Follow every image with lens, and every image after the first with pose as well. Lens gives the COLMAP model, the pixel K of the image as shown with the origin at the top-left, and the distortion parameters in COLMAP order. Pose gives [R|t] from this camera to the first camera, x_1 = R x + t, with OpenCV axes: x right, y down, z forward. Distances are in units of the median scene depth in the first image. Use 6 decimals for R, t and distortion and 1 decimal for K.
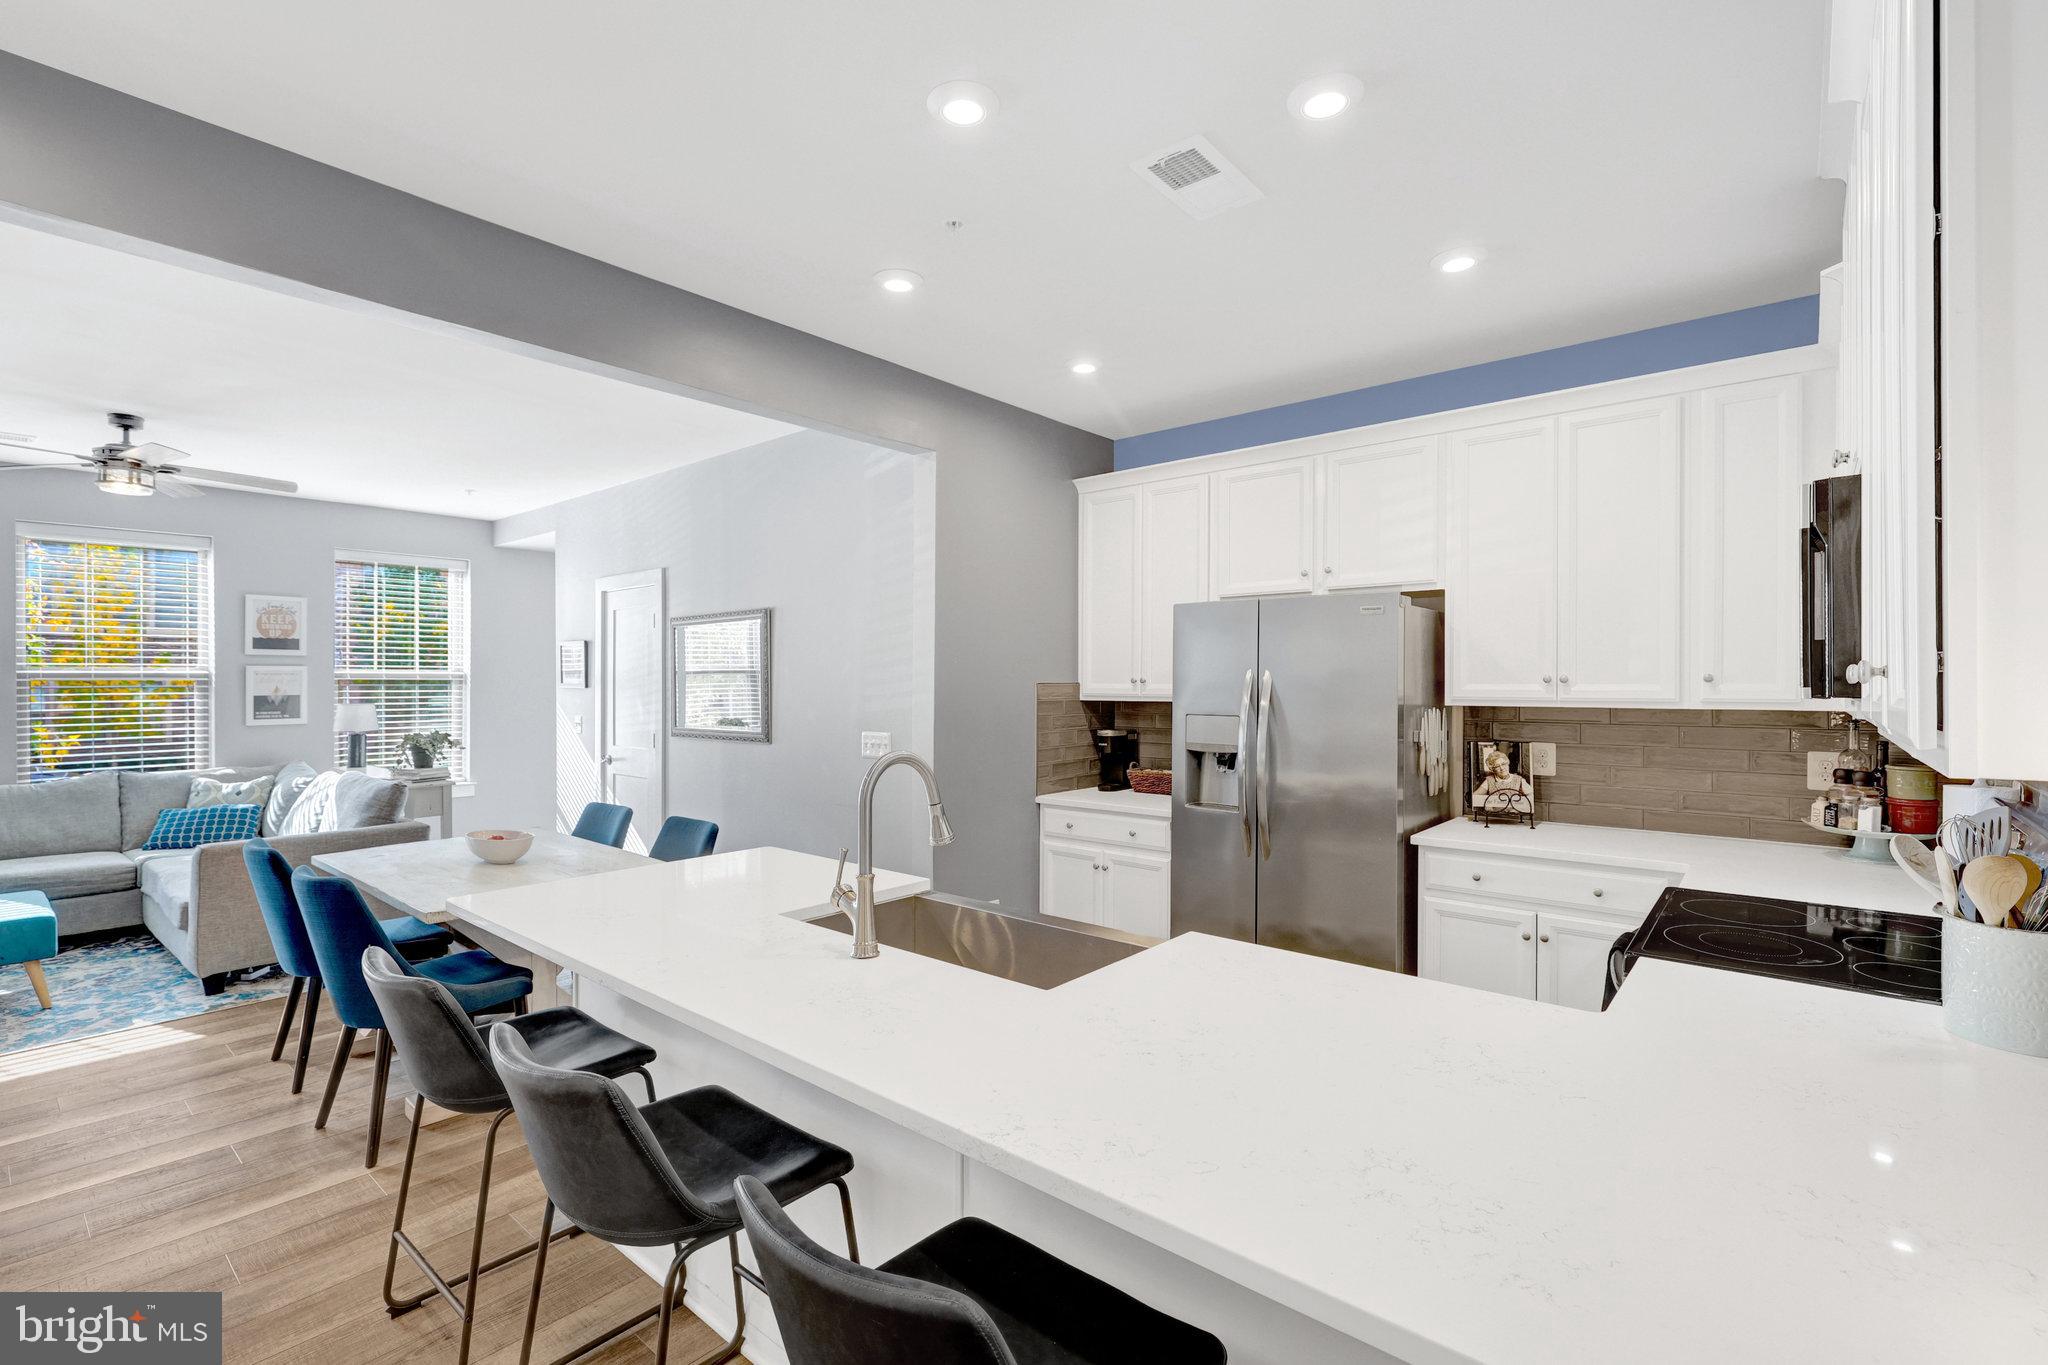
lens RADIAL K [[896.7, 0, 1016.5], [0, 896.7, 680.4], [0, 0, 1]] dist [-0.003076, 0.000036]
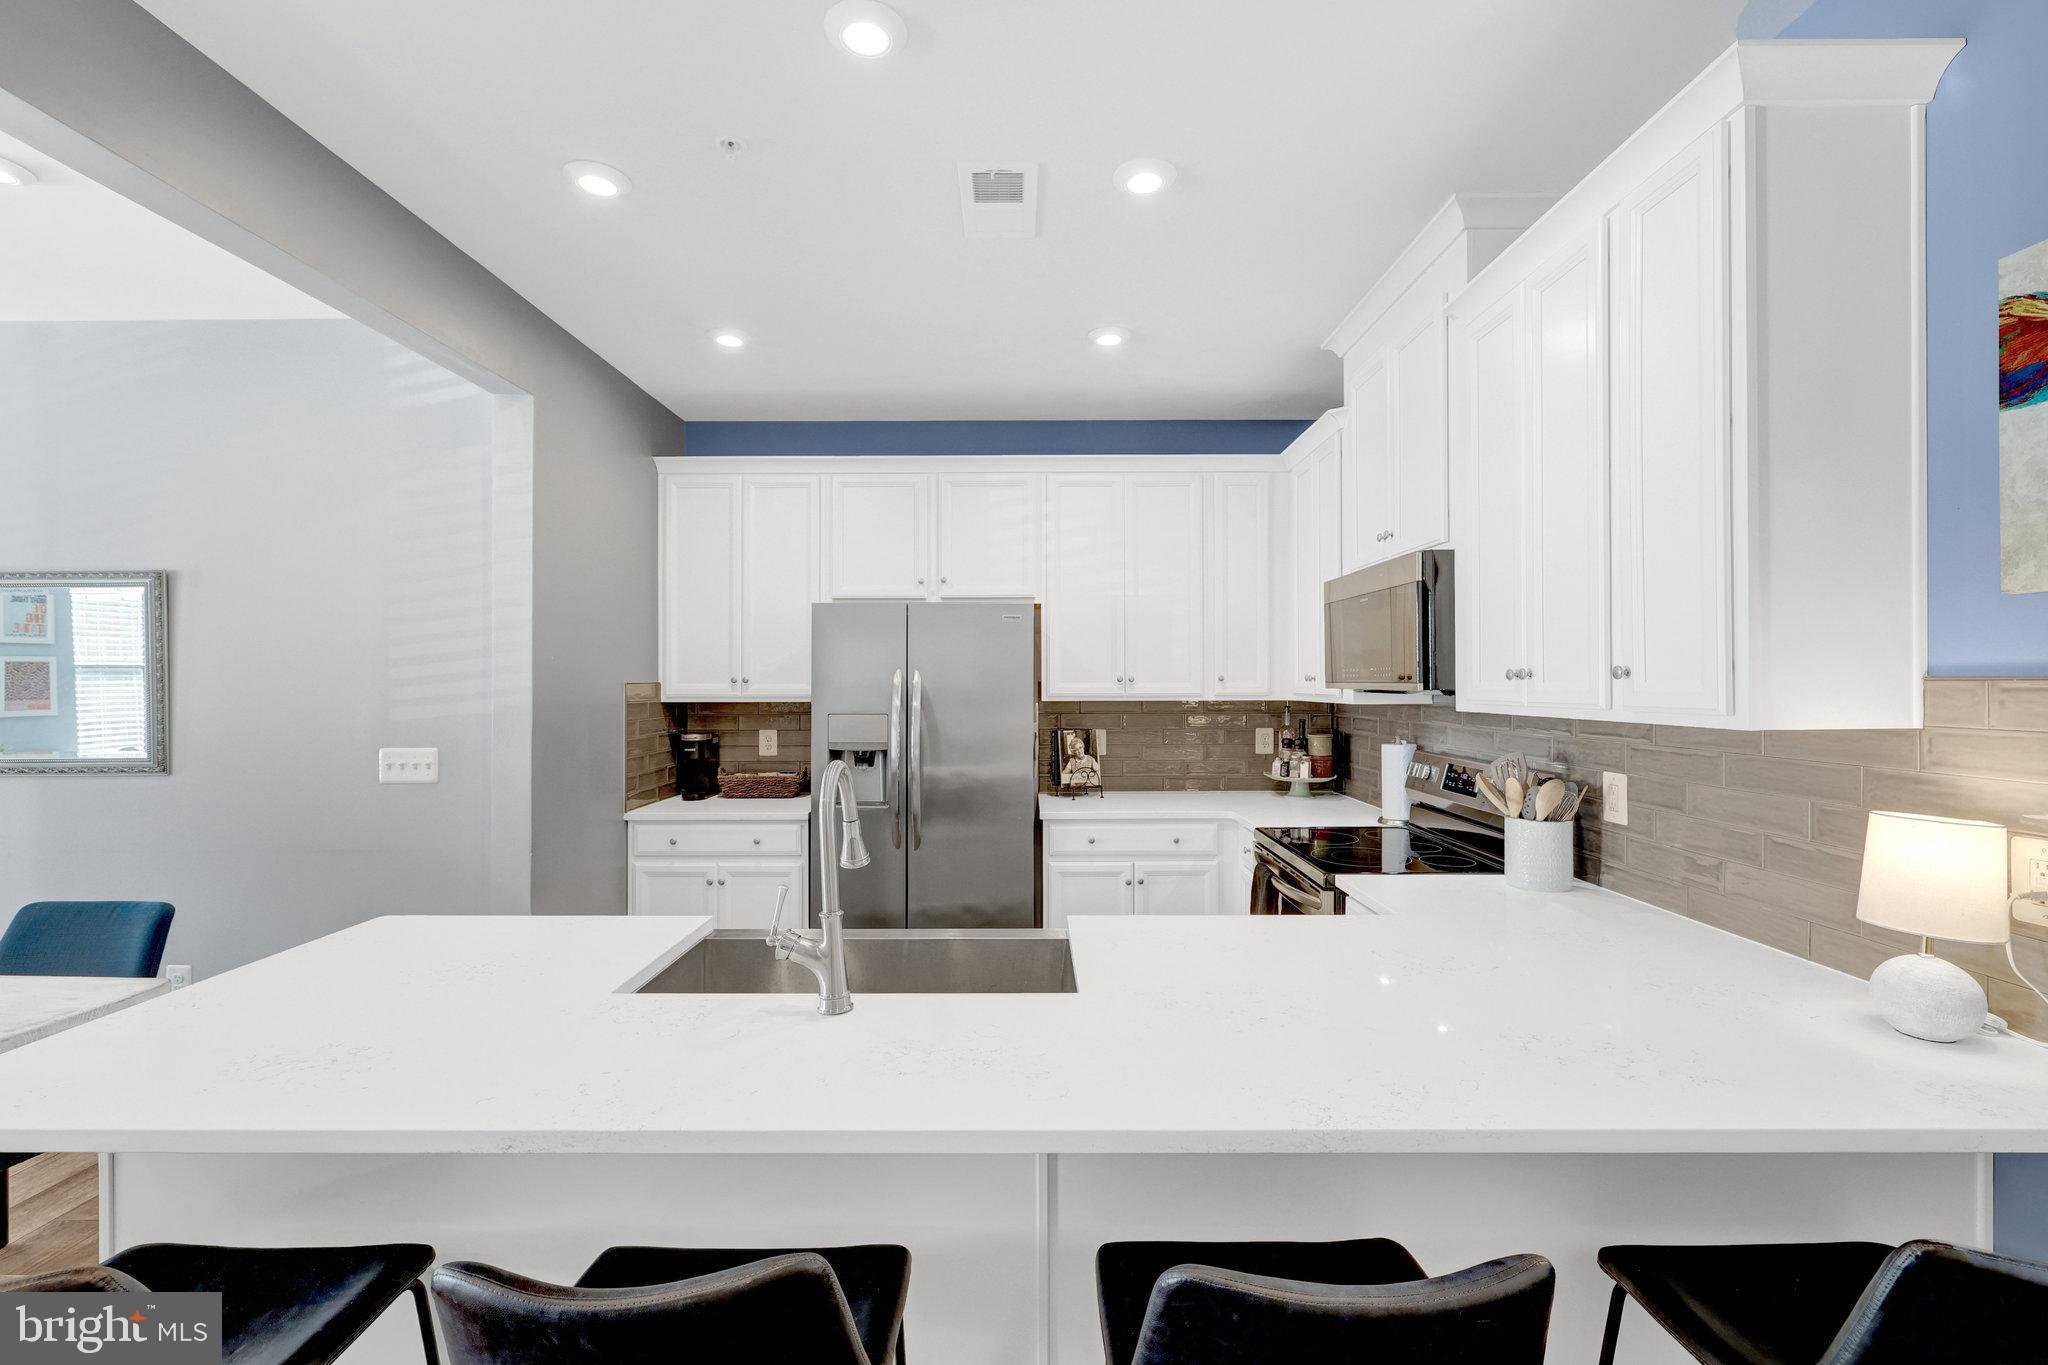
lens RADIAL K [[856.5, 0, 1024.0], [0, 856.5, 682.5], [0, 0, 1]] dist [-0.011937, 0.000122]
pose [[0.762221, -0.001634, 0.647314, -0.207750], [0.000078, 0.999997, 0.002434, 0.000288], [-0.647316, -0.001805, 0.762219, 0.109146]]
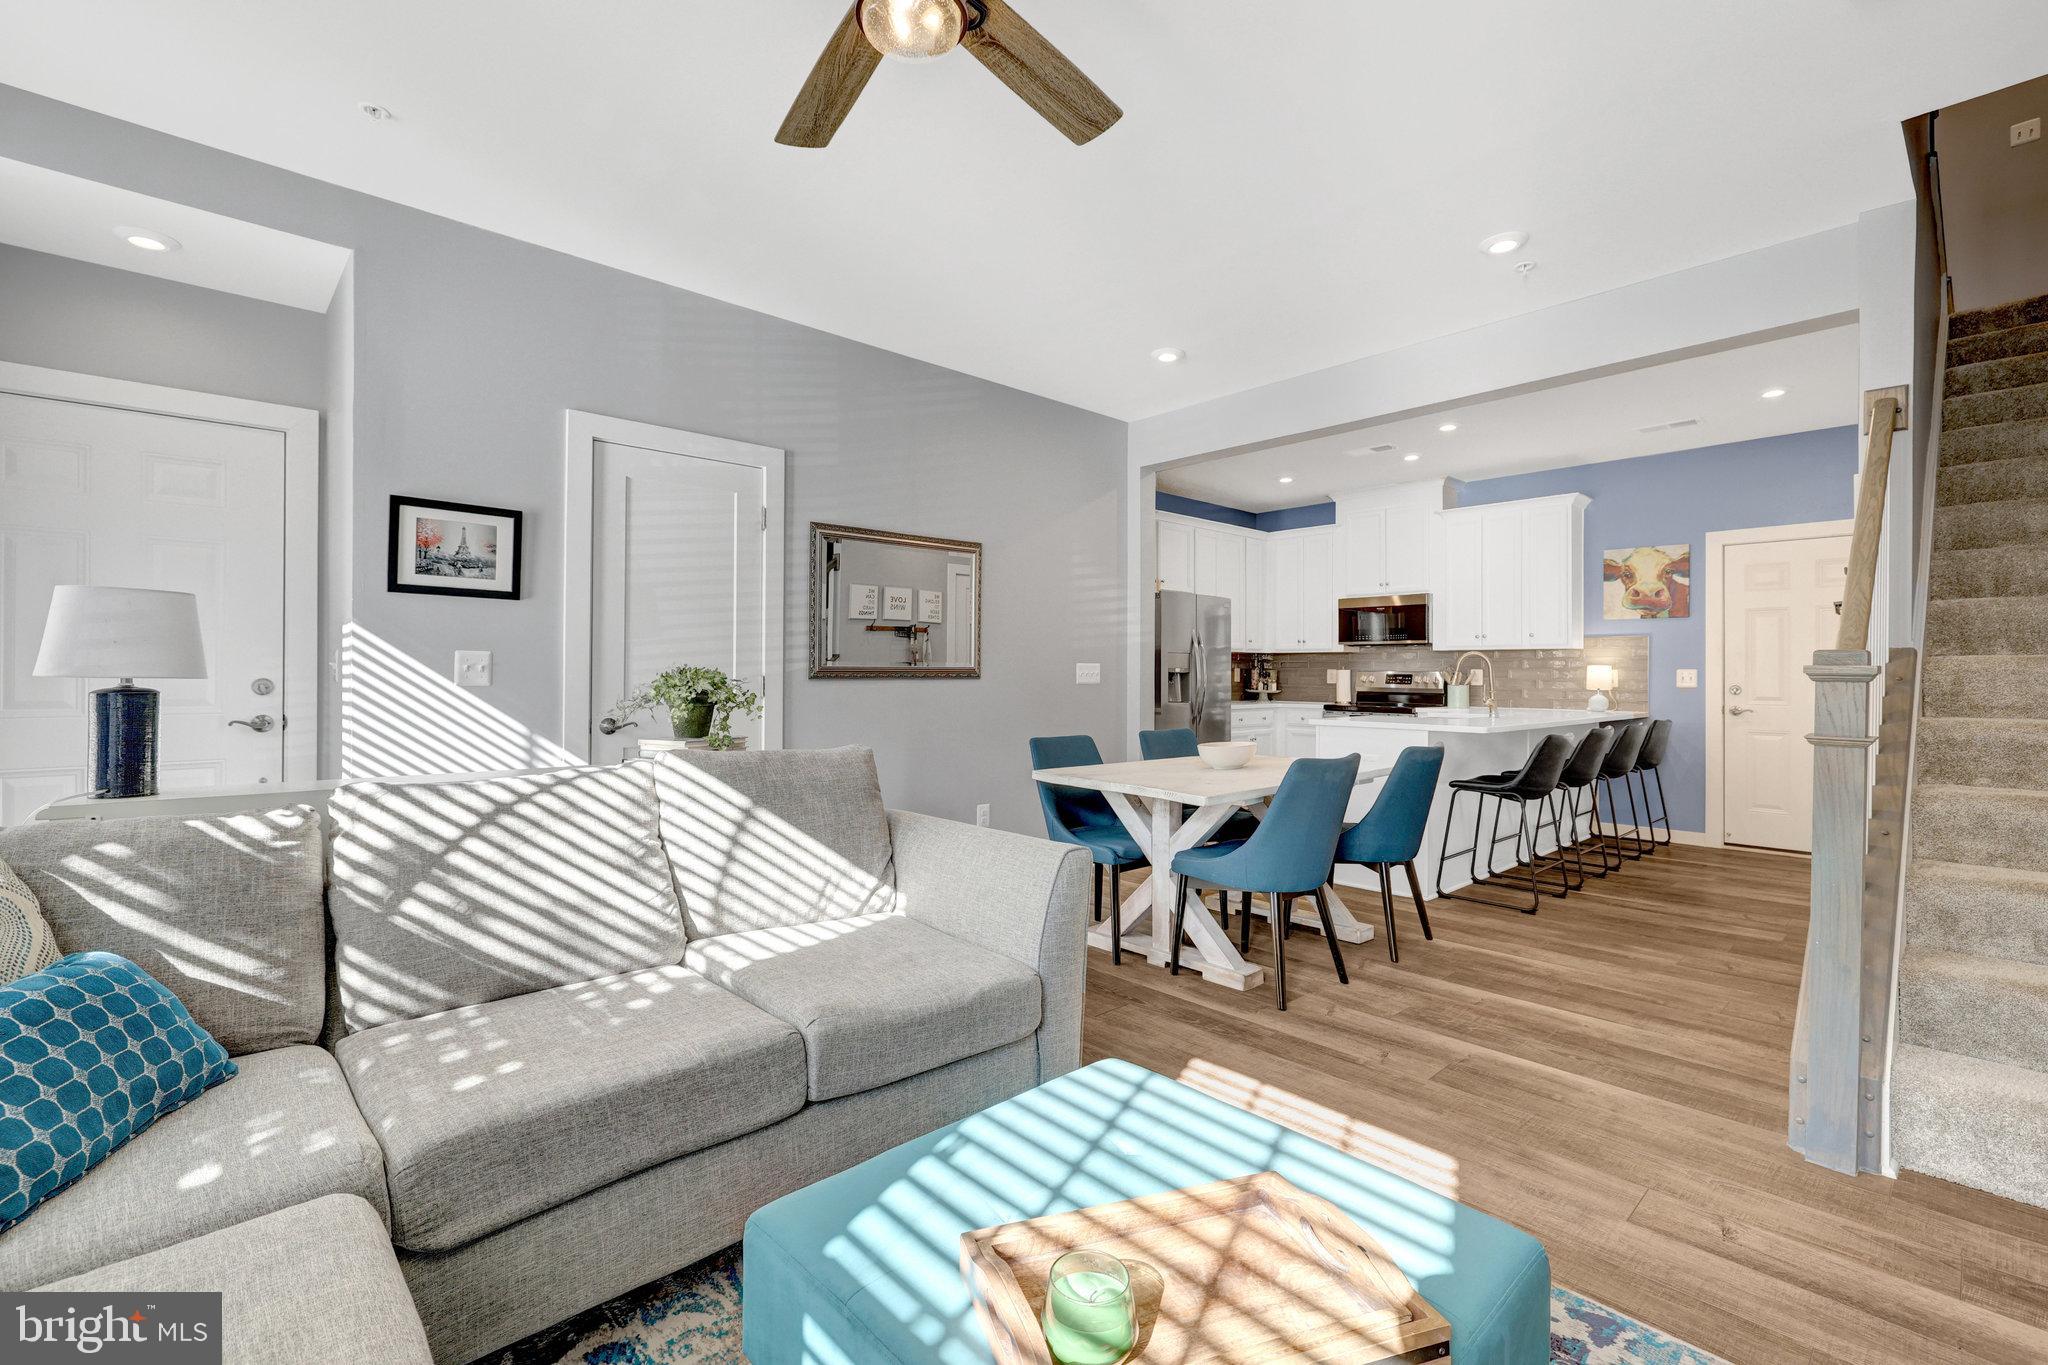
lens RADIAL K [[880.9, 0, 1024.0], [0, 880.9, 682.5], [0, 0, 1]] dist [0.001520, 0.000357]
pose [[0.103253, 0.000253, 0.994655, -1.495898], [-0.008080, 0.999967, 0.000585, 0.083004], [-0.994622, -0.008097, 0.103251, 1.010886]]
